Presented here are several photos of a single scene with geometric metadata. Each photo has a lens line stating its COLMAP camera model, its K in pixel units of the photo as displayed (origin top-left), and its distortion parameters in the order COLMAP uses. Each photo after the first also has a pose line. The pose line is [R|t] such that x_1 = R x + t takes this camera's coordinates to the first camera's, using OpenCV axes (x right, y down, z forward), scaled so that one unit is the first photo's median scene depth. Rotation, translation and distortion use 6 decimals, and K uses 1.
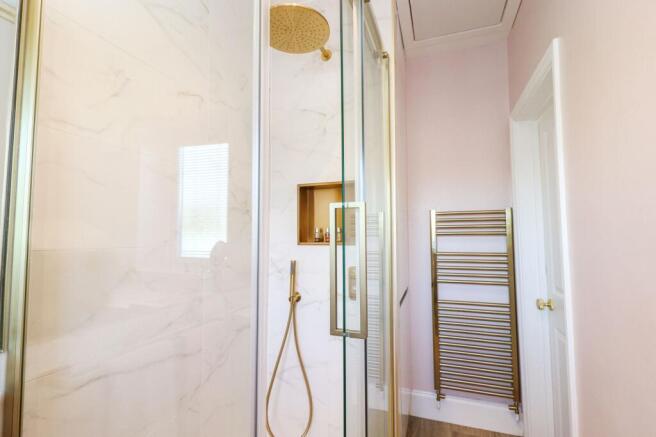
lens RADIAL K [[302.5, 0, 330.4], [0, 302.5, 214.9], [0, 0, 1]] dist [0.000912, -0.000065]
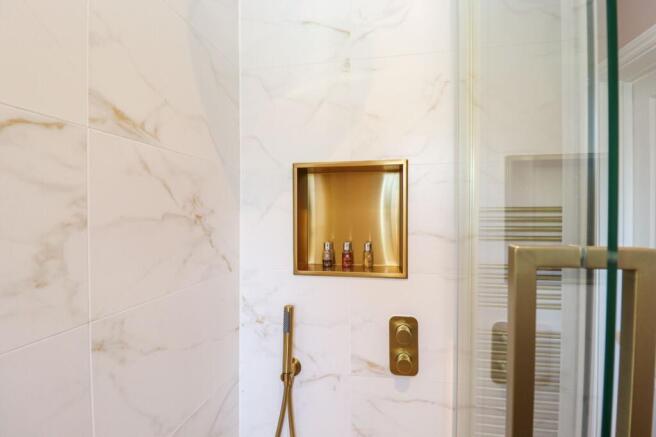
lens RADIAL K [[310.5, 0, 334.4], [0, 310.5, 219.3], [0, 0, 1]] dist [0.000975, -0.000546]
pose [[0.985789, 0.002333, 0.167969, -0.132941], [-0.016617, 0.996353, 0.083689, -0.050682], [-0.167162, -0.085290, 0.982233, 0.445027]]
